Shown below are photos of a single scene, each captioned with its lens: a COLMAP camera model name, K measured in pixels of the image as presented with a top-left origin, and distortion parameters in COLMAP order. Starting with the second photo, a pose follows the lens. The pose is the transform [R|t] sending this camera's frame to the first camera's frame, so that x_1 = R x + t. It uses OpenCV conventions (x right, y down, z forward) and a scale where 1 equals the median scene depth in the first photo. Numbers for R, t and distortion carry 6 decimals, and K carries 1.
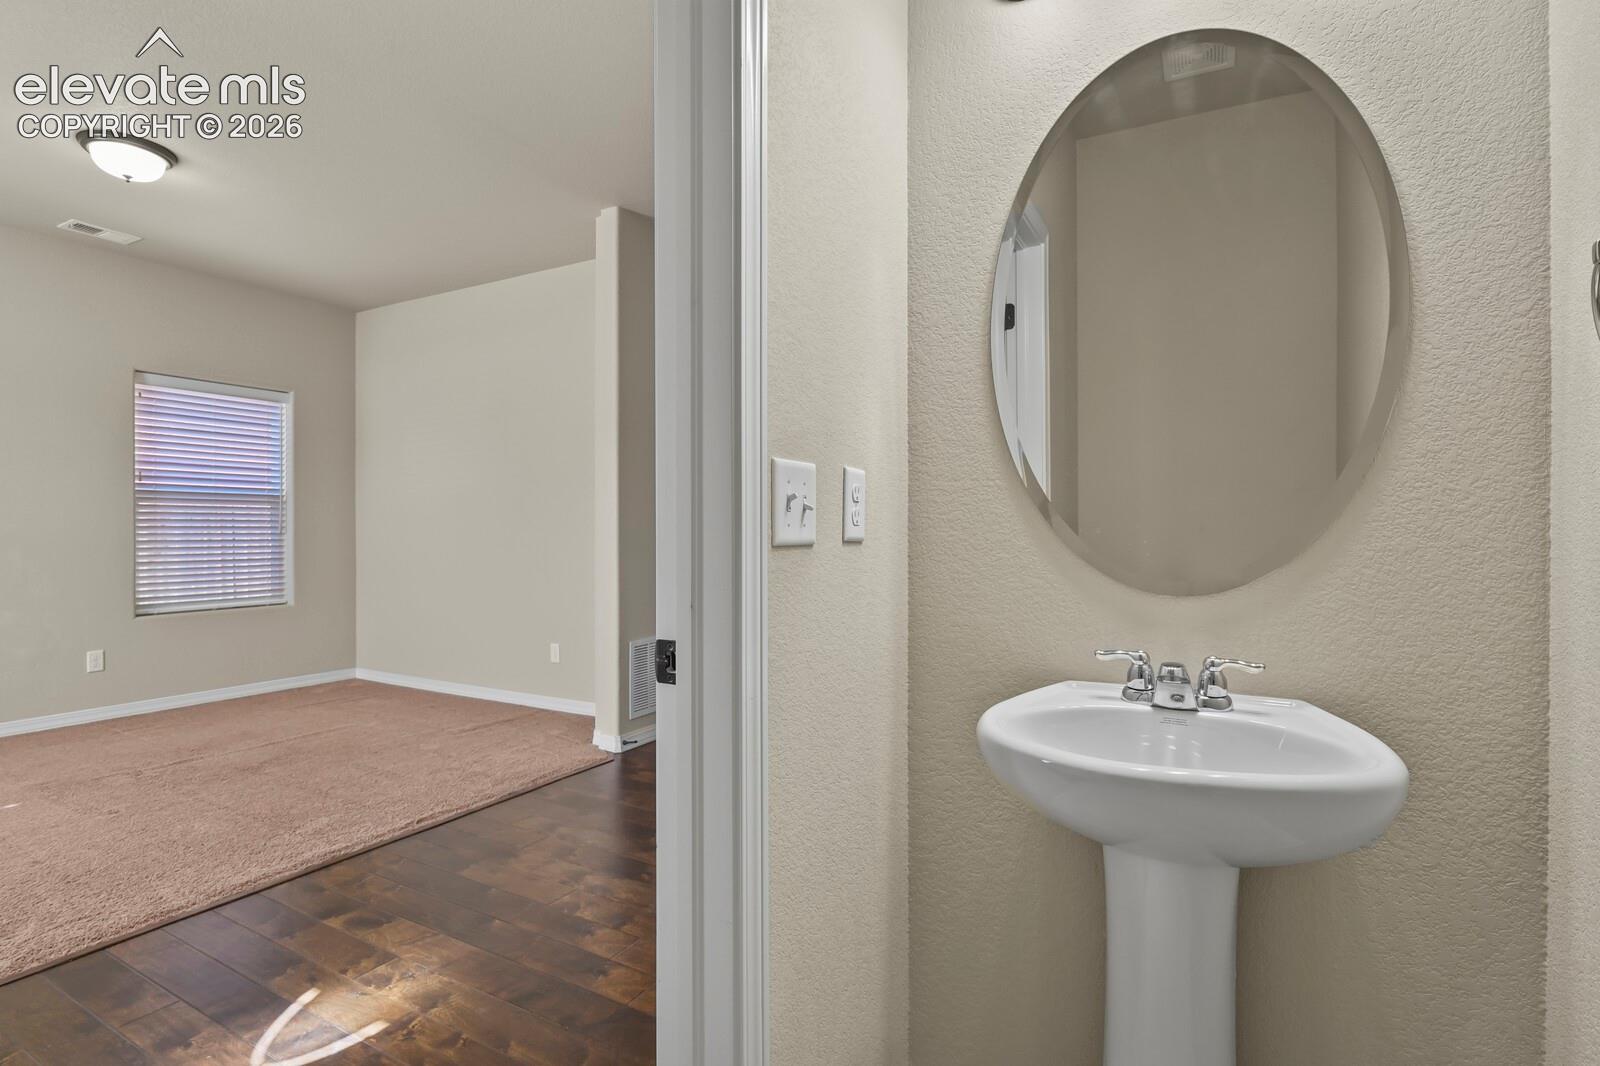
lens RADIAL K [[774.5, 0, 798.6], [0, 774.5, 528.1], [0, 0, 1]] dist [-0.002719, -0.003812]
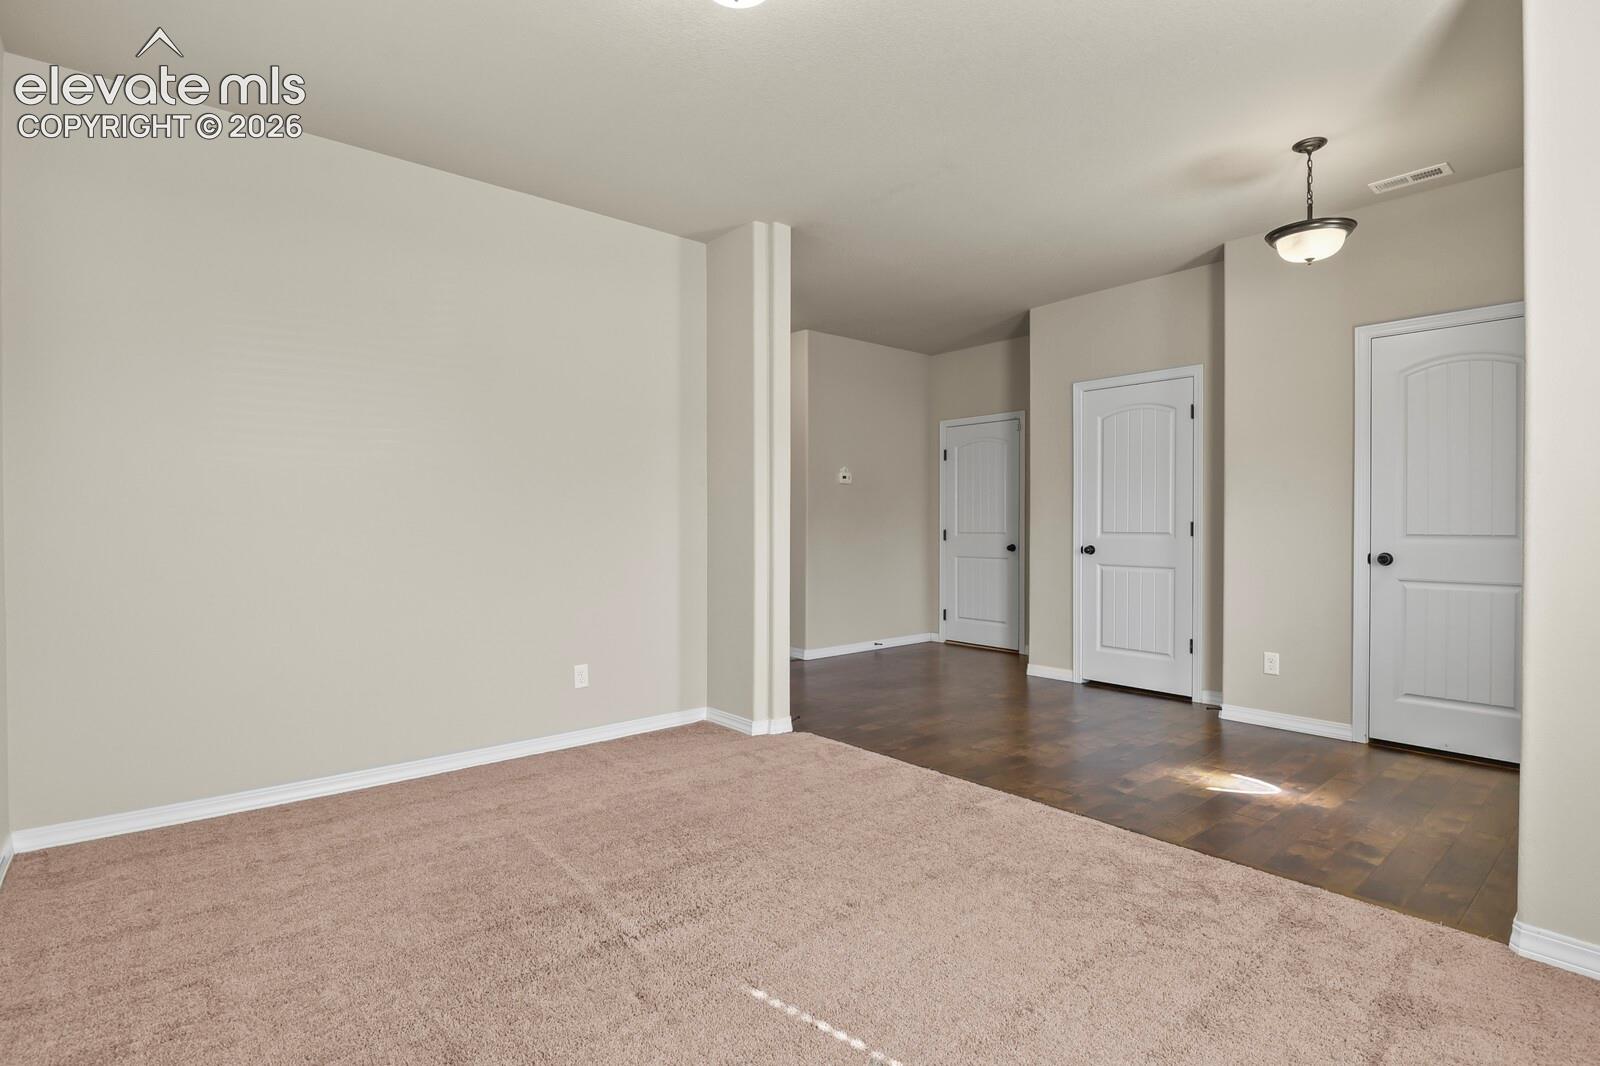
lens RADIAL K [[774.5, 0, 795.9], [0, 774.5, 530.7], [0, 0, 1]] dist [-0.002719, -0.003812]
pose [[0.361742, -0.022824, 0.931999, -2.466017], [0.001634, 0.999714, 0.023848, -0.040897], [-0.932277, -0.007104, 0.361676, 1.167139]]
